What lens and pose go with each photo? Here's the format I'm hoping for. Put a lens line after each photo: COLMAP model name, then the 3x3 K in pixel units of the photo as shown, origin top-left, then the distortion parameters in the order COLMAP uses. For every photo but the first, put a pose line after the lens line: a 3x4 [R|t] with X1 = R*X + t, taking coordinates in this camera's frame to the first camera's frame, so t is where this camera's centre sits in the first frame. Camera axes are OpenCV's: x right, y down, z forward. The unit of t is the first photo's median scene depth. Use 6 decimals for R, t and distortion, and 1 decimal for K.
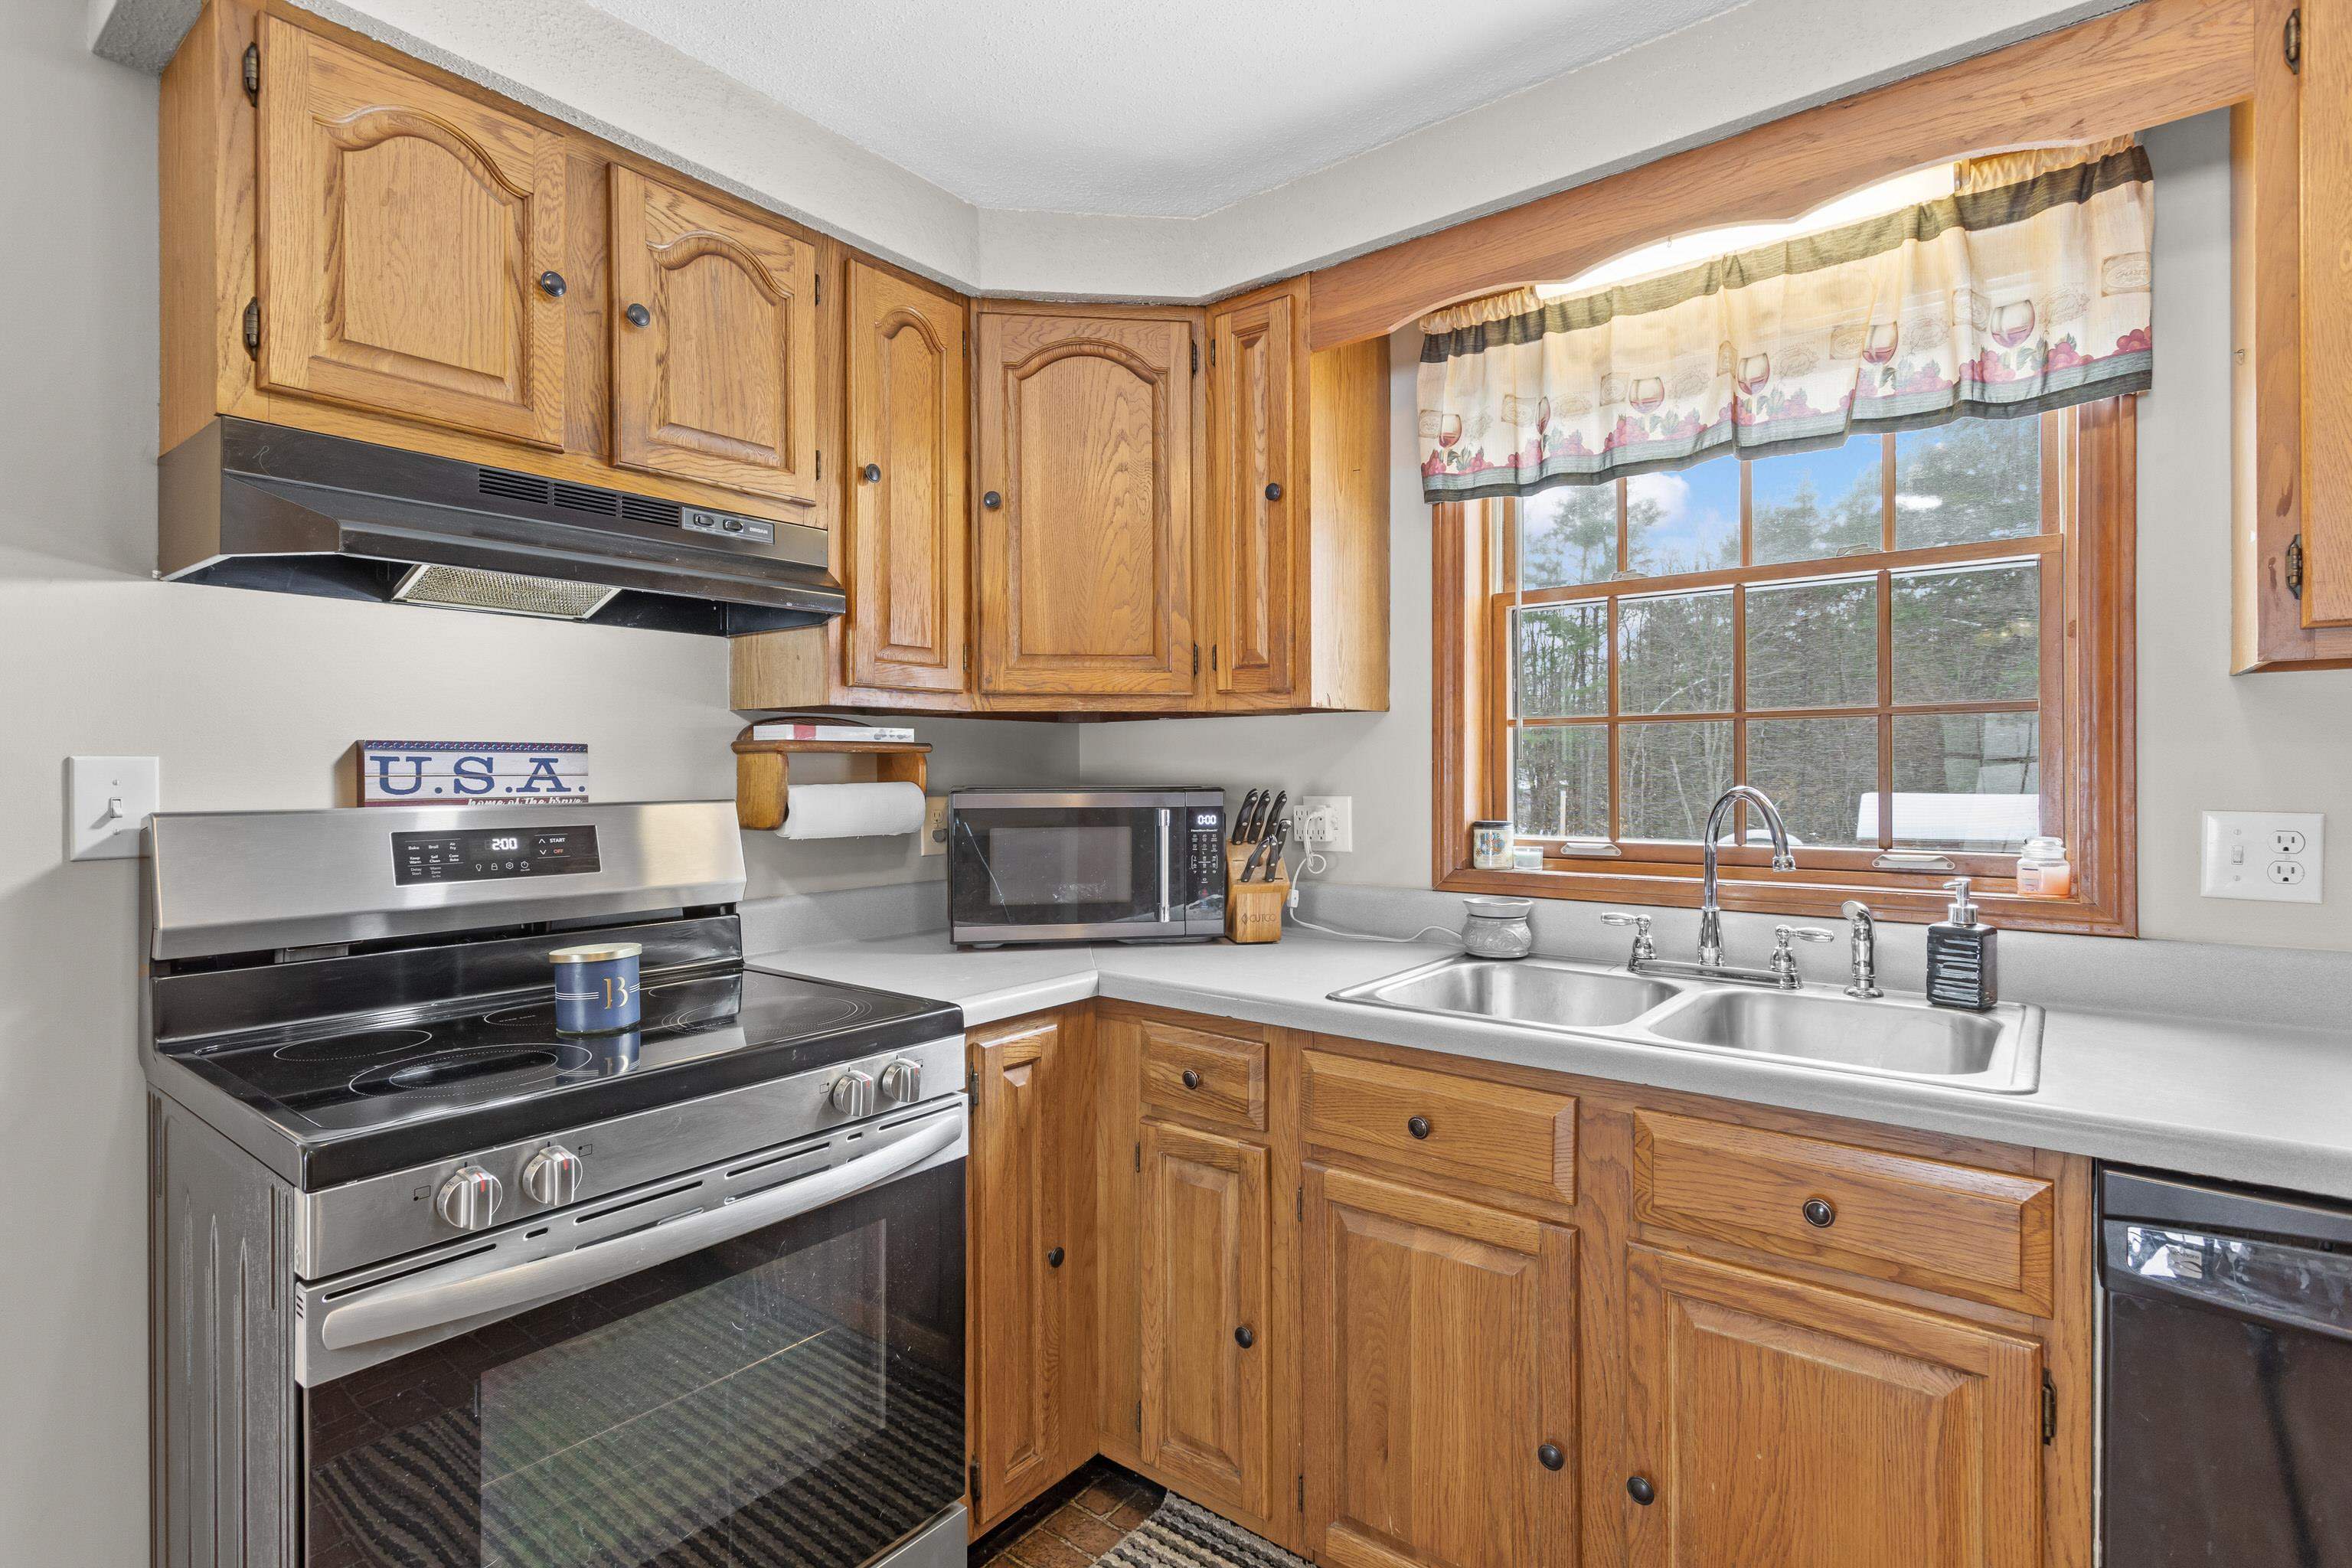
lens RADIAL K [[1121.8, 0, 1186.5], [0, 1121.8, 772.3], [0, 0, 1]] dist [-0.000943, 0.001127]
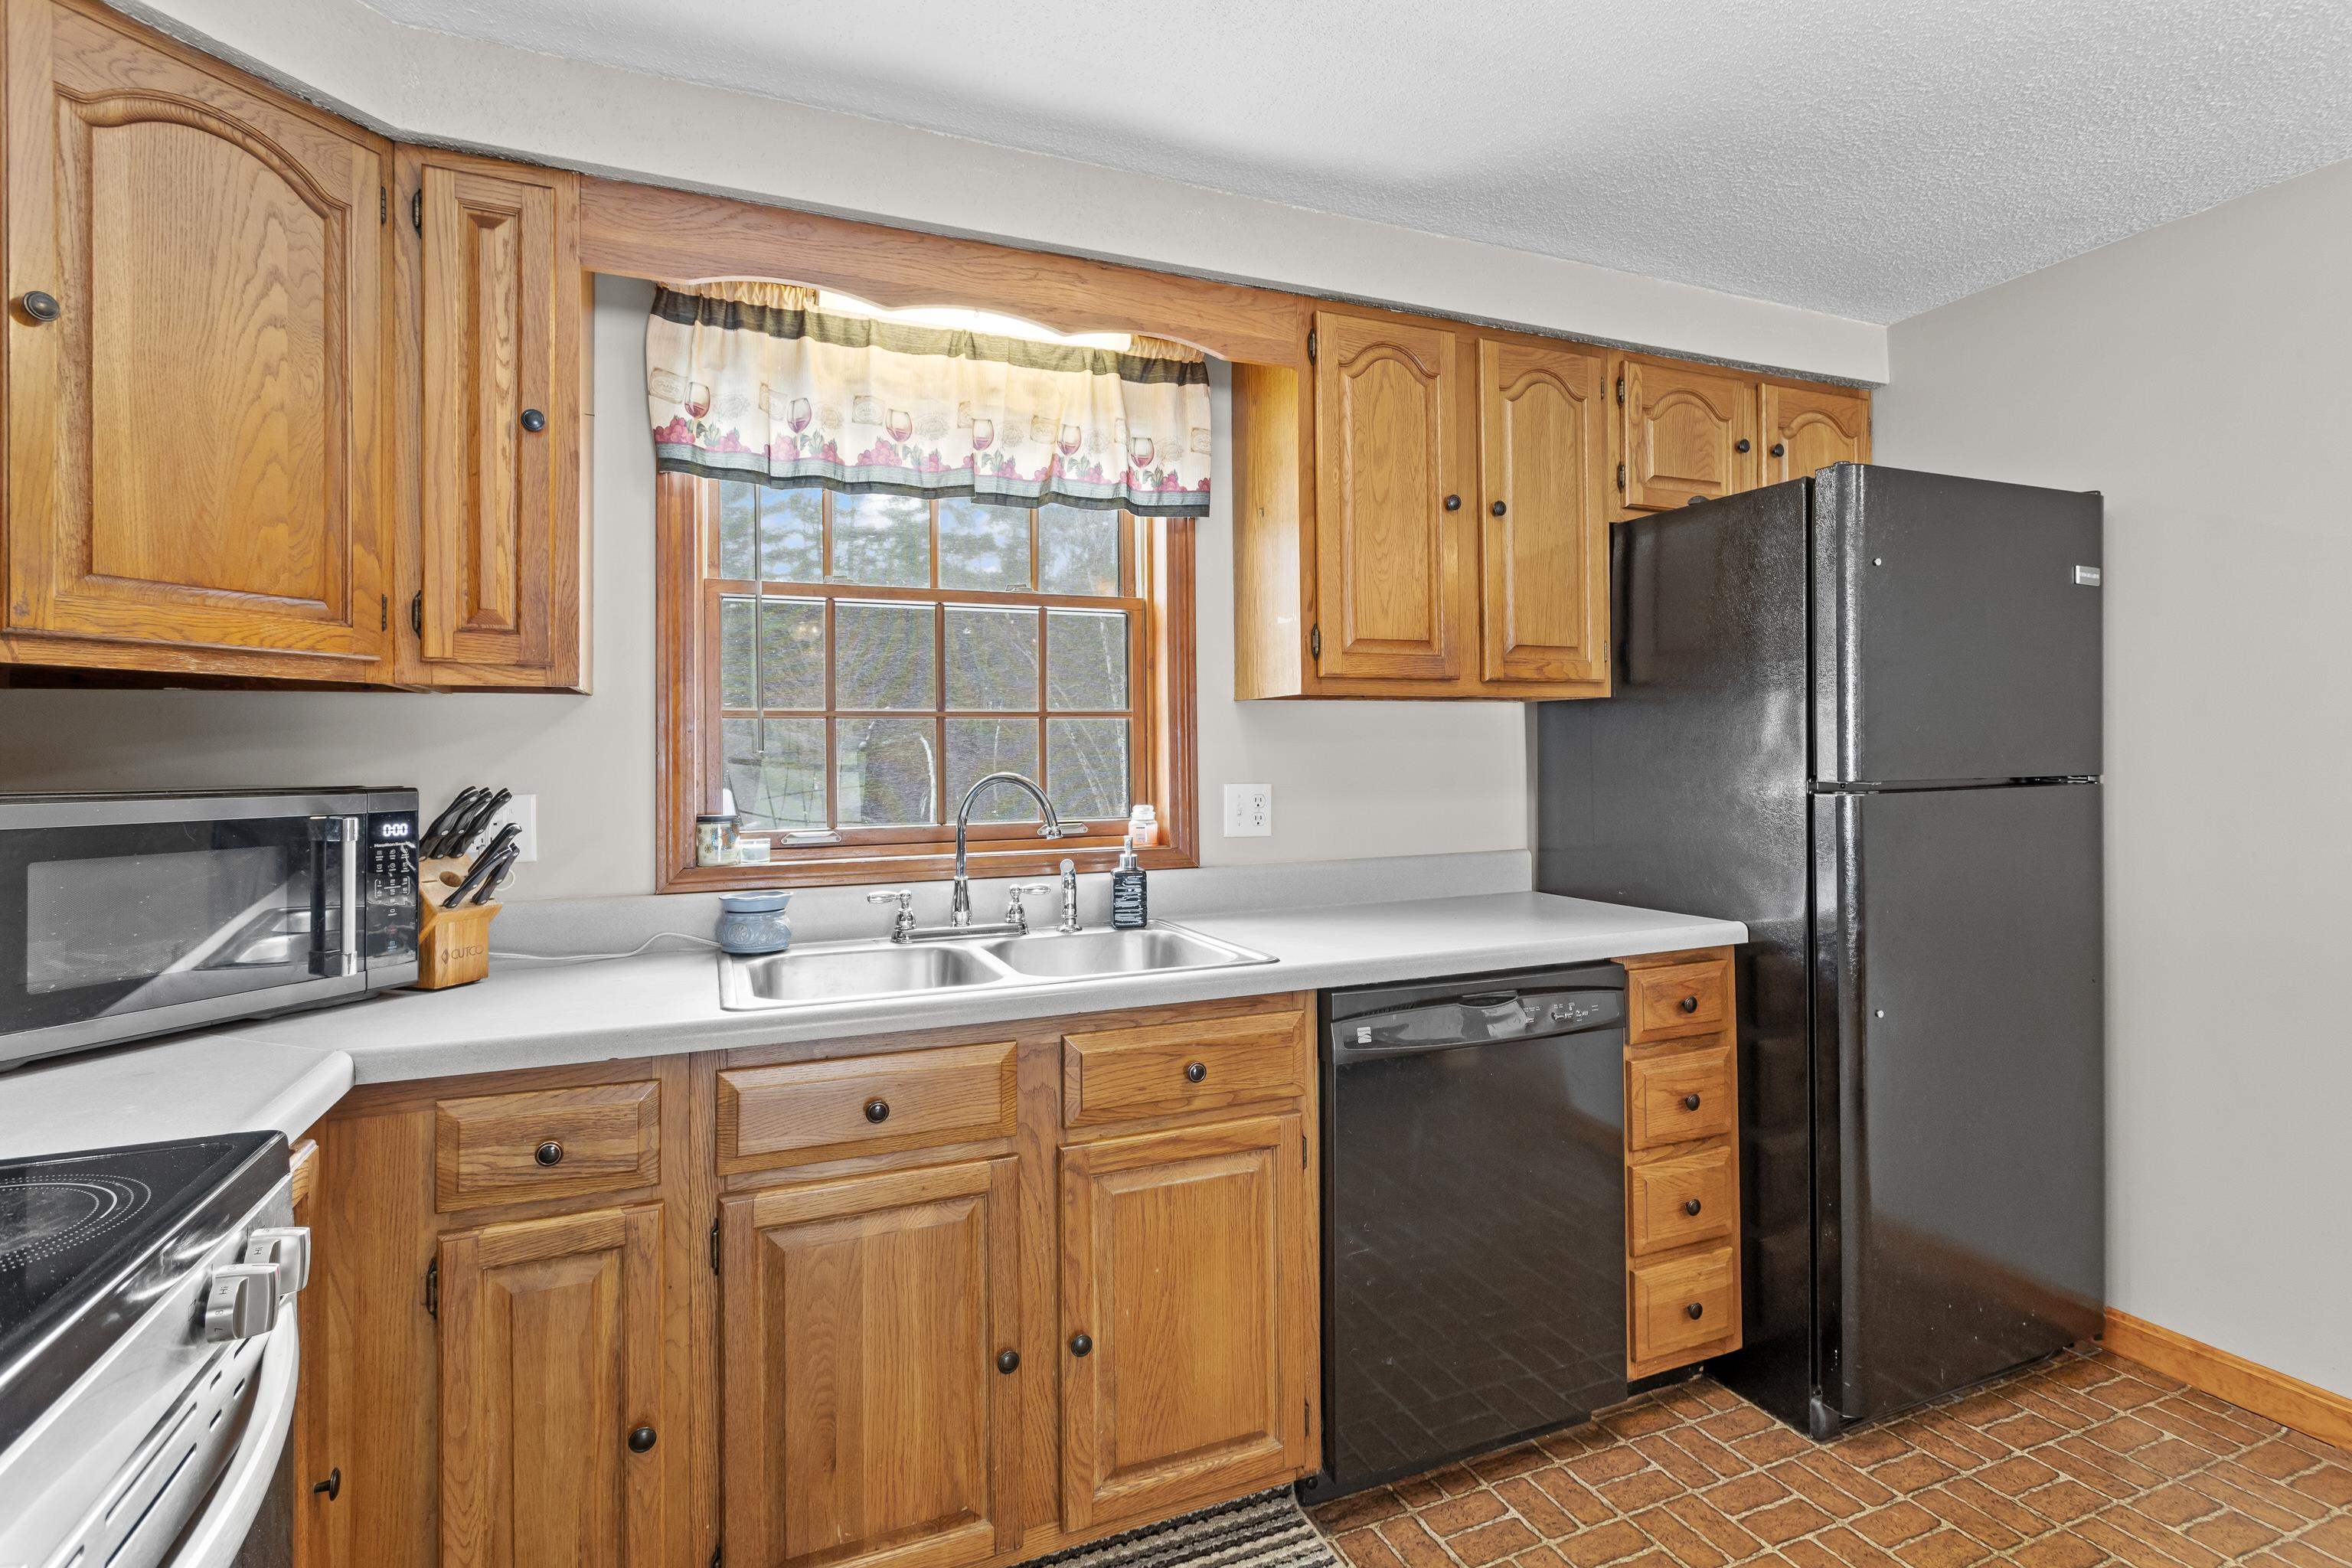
lens RADIAL K [[1141.7, 0, 1186.2], [0, 1141.7, 751.6], [0, 0, 1]] dist [-0.000849, 0.000826]
pose [[0.484137, 0.005760, 0.874973, -0.430820], [0.010419, 0.999869, -0.012347, 0.005850], [-0.874930, 0.015094, 0.484014, 0.195602]]
